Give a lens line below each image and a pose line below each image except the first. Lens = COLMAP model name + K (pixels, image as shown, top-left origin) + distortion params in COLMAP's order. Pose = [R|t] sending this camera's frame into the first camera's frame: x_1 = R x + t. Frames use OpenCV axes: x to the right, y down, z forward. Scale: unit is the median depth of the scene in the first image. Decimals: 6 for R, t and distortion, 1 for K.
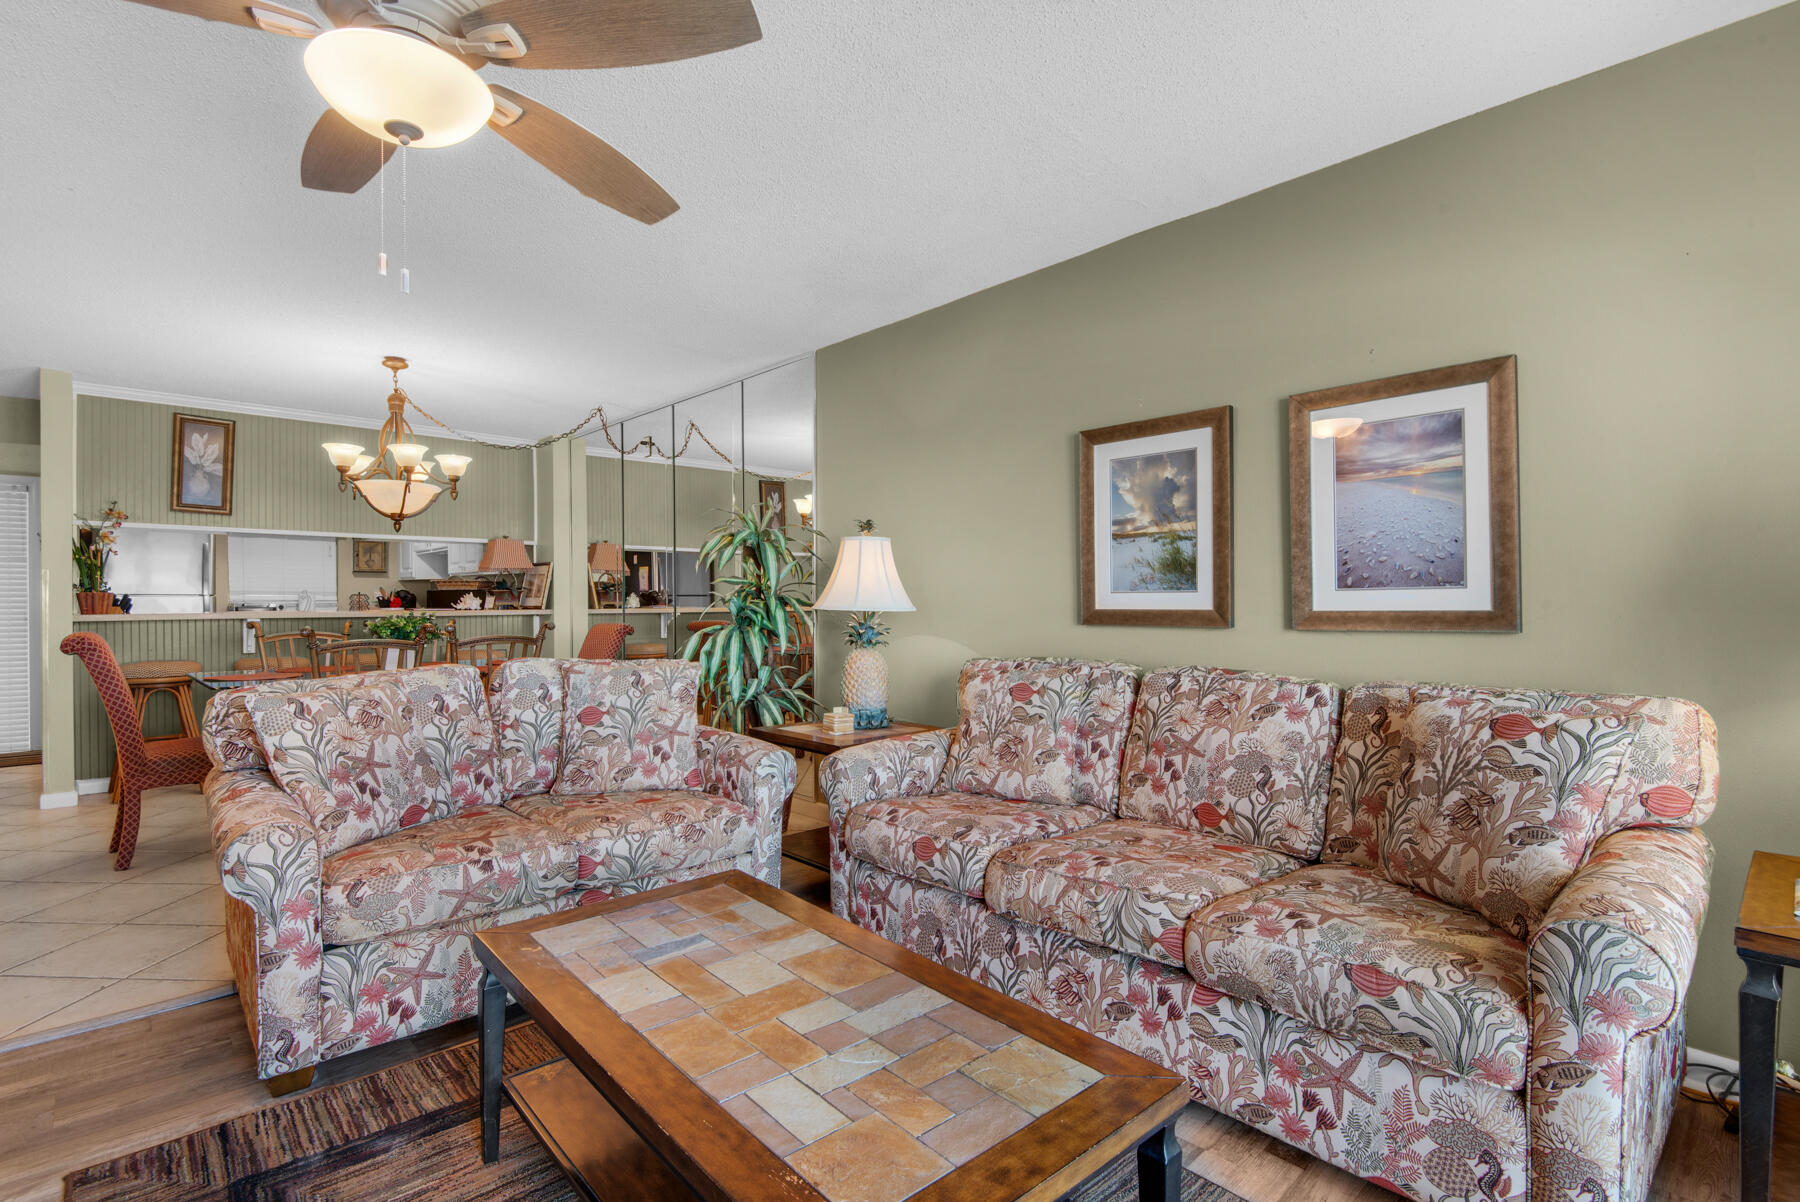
lens RADIAL K [[846.1, 0, 897.2], [0, 846.1, 607.2], [0, 0, 1]] dist [0.007360, 0.000076]
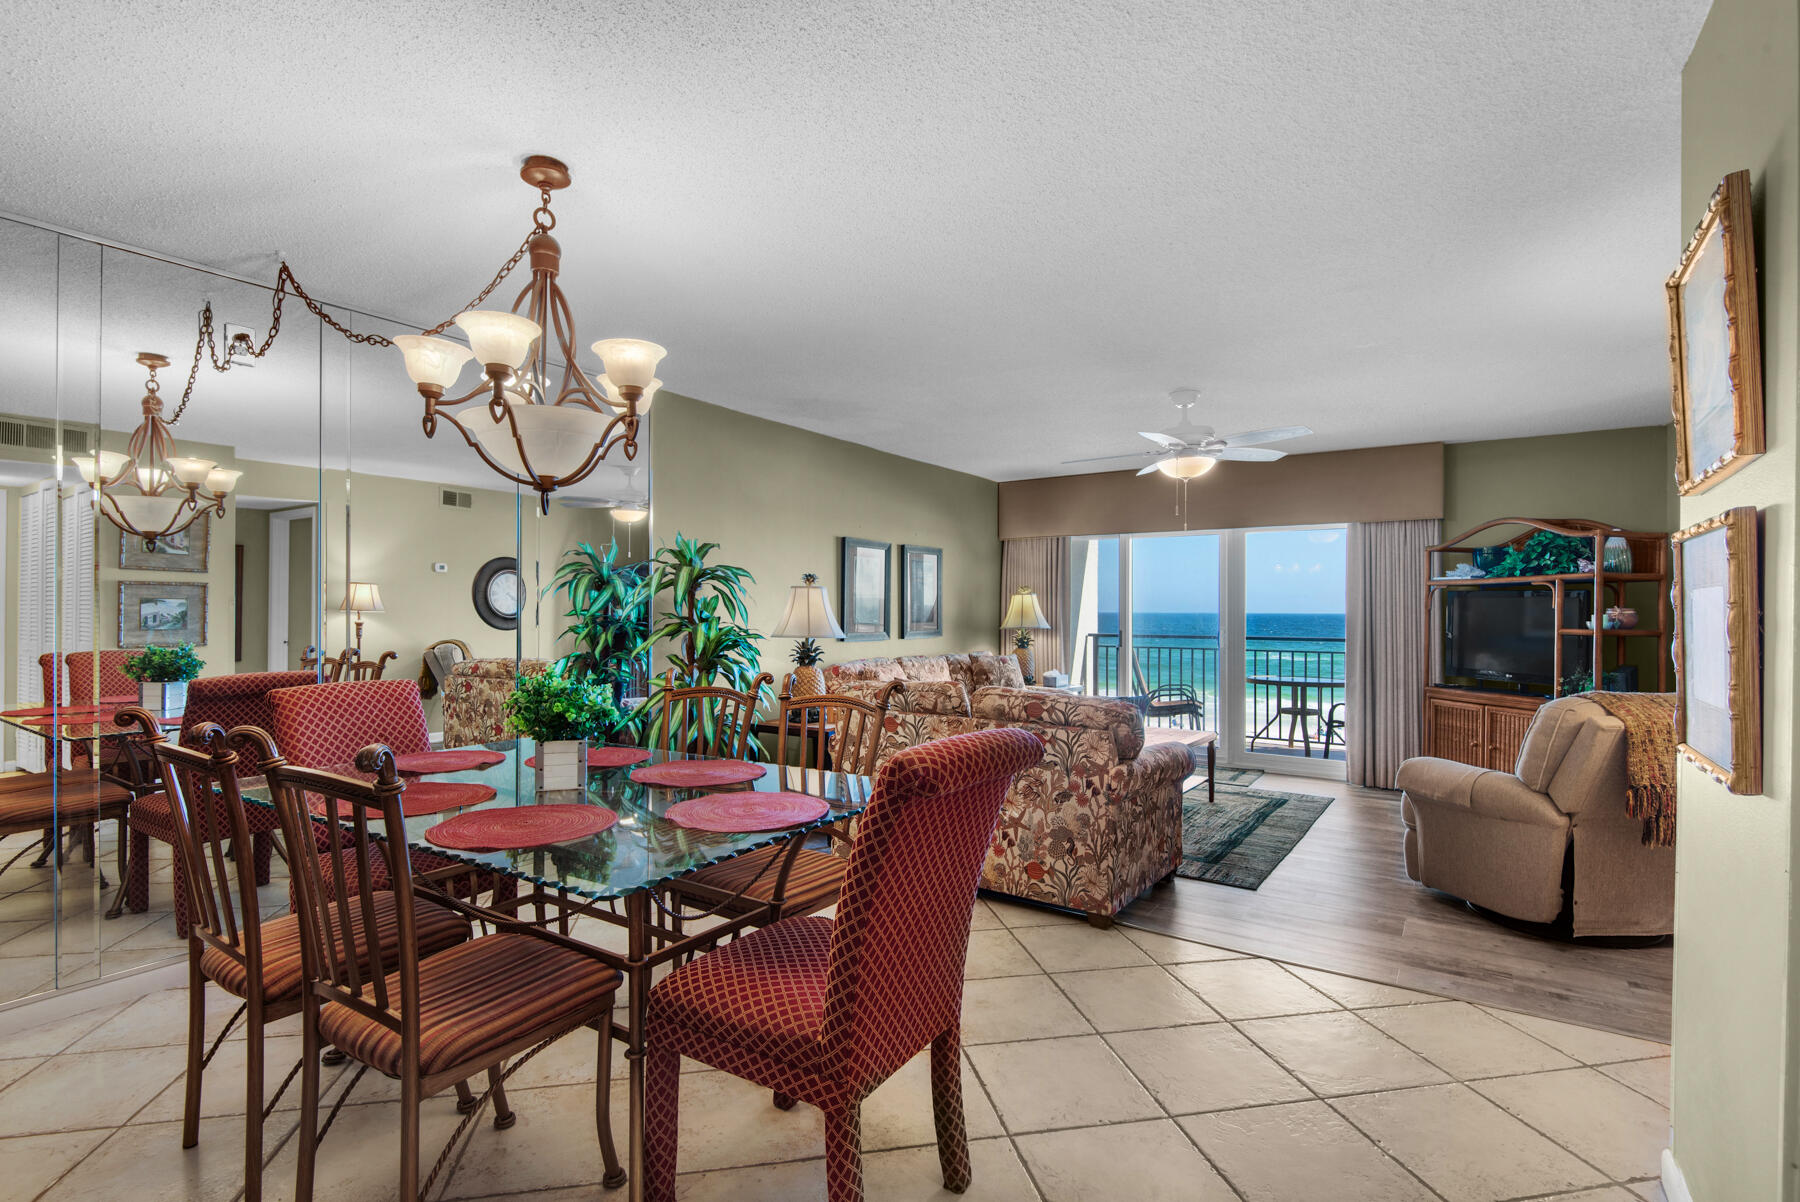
lens RADIAL K [[846.1, 0, 887.9], [0, 846.1, 609.0], [0, 0, 1]] dist [0.007360, 0.000076]
pose [[-0.212732, 0.003086, 0.977106, -1.788032], [0.004010, 0.999989, -0.002286, -0.050868], [-0.977102, 0.003432, -0.212743, 1.452354]]
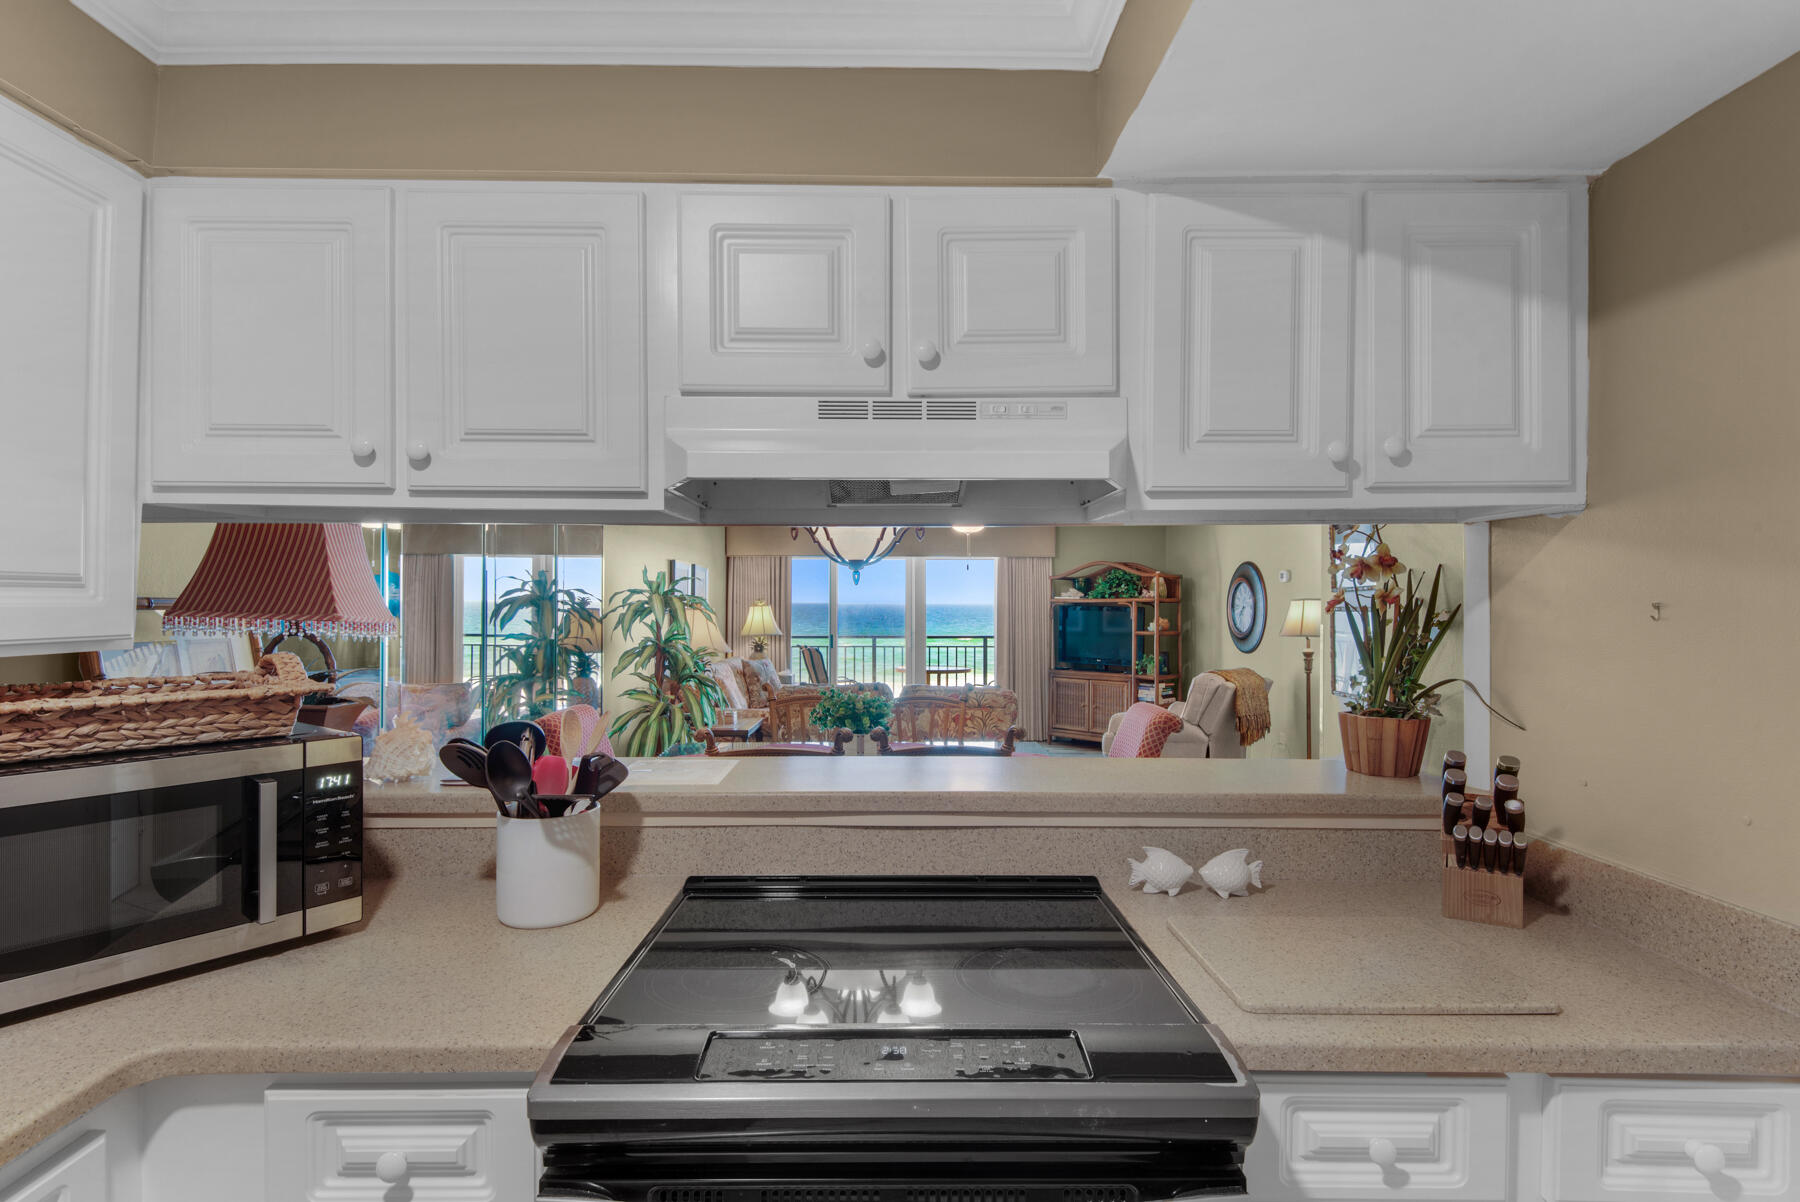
lens RADIAL K [[890.9, 0, 888.3], [0, 890.9, 596.1], [0, 0, 1]] dist [0.034635, 0.000009]
pose [[-0.727780, 0.005495, 0.685789, -1.842036], [0.005660, 0.999982, -0.002006, -0.124525], [-0.685788, 0.002422, -0.727798, 2.481100]]
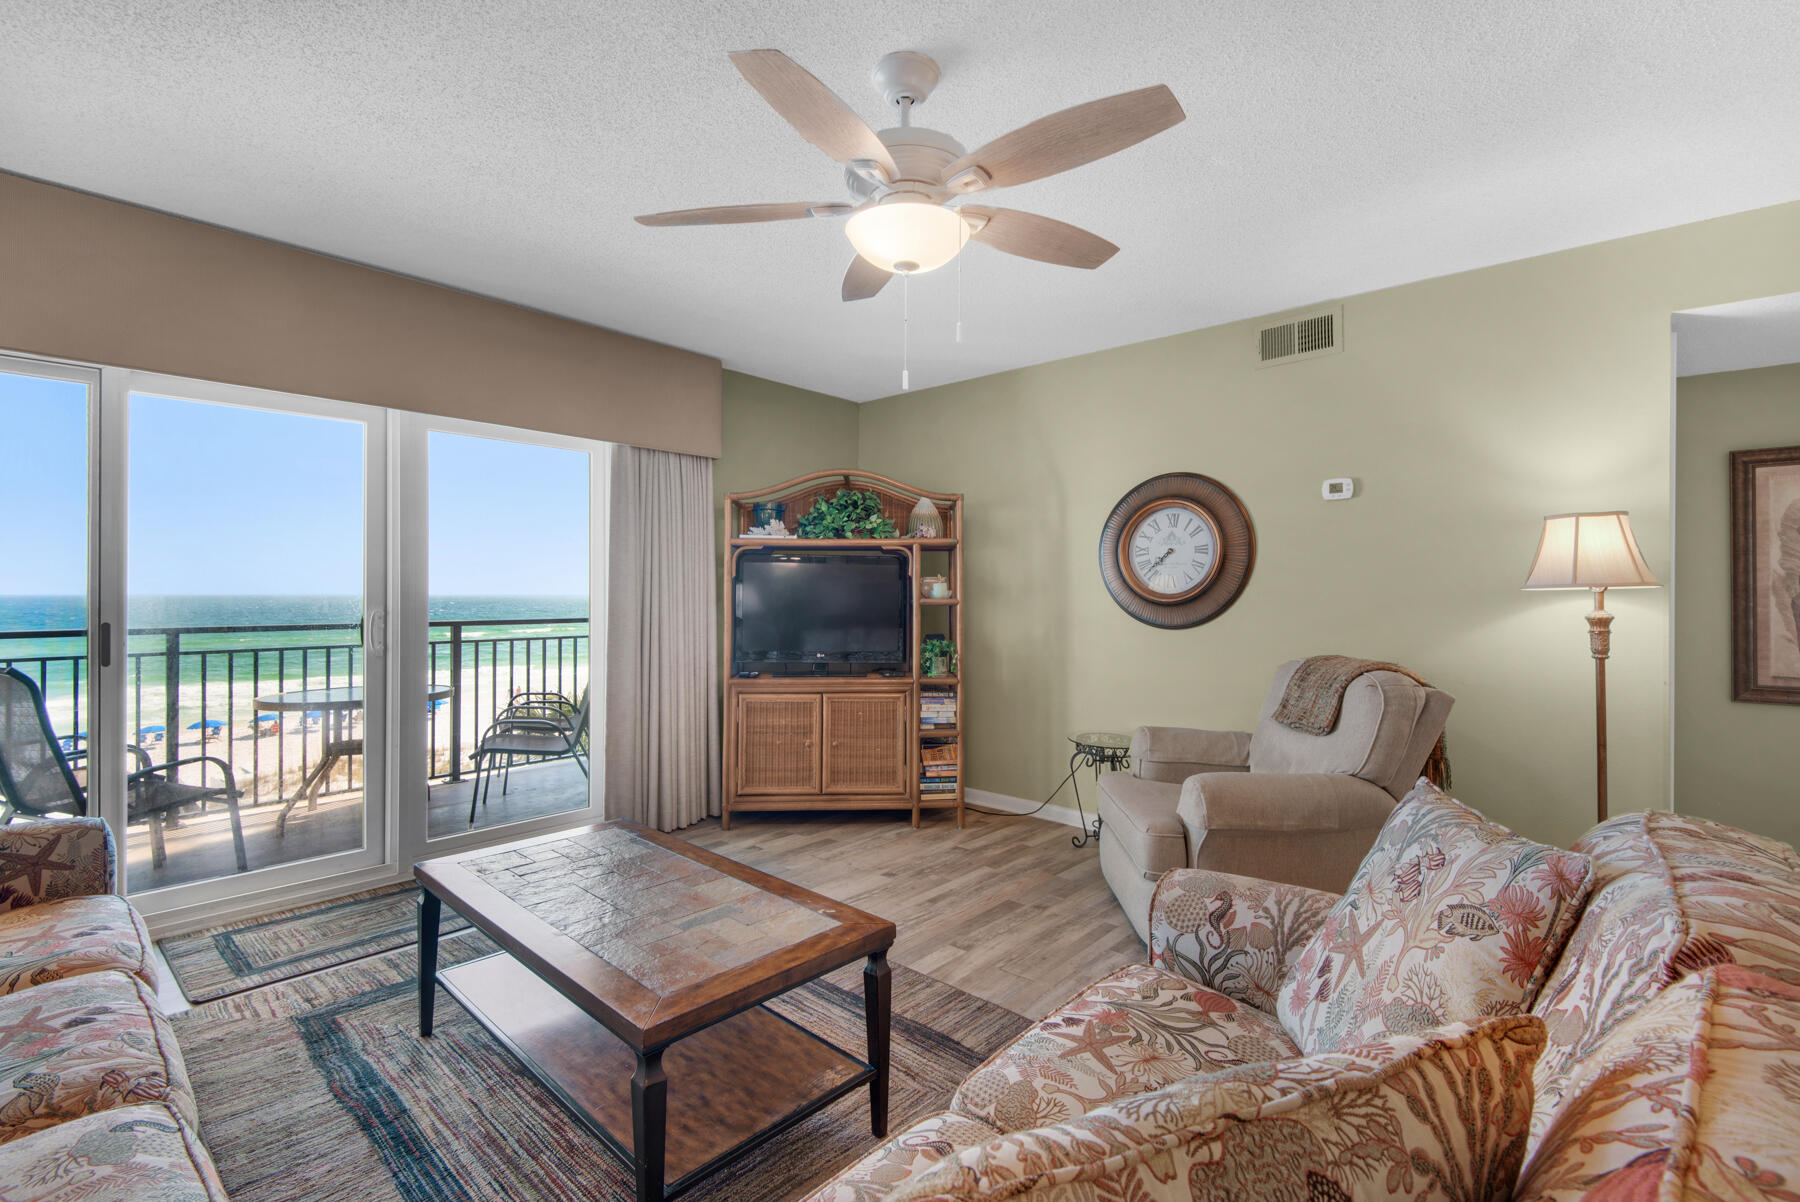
lens RADIAL K [[812.6, 0, 888.0], [0, 812.6, 588.5], [0, 0, 1]] dist [0.027125, -0.008213]
pose [[-0.997429, 0.000328, -0.071659, -0.253410], [0.000110, 0.999995, 0.003047, -0.031756], [0.071660, 0.003031, -0.997425, 1.241324]]
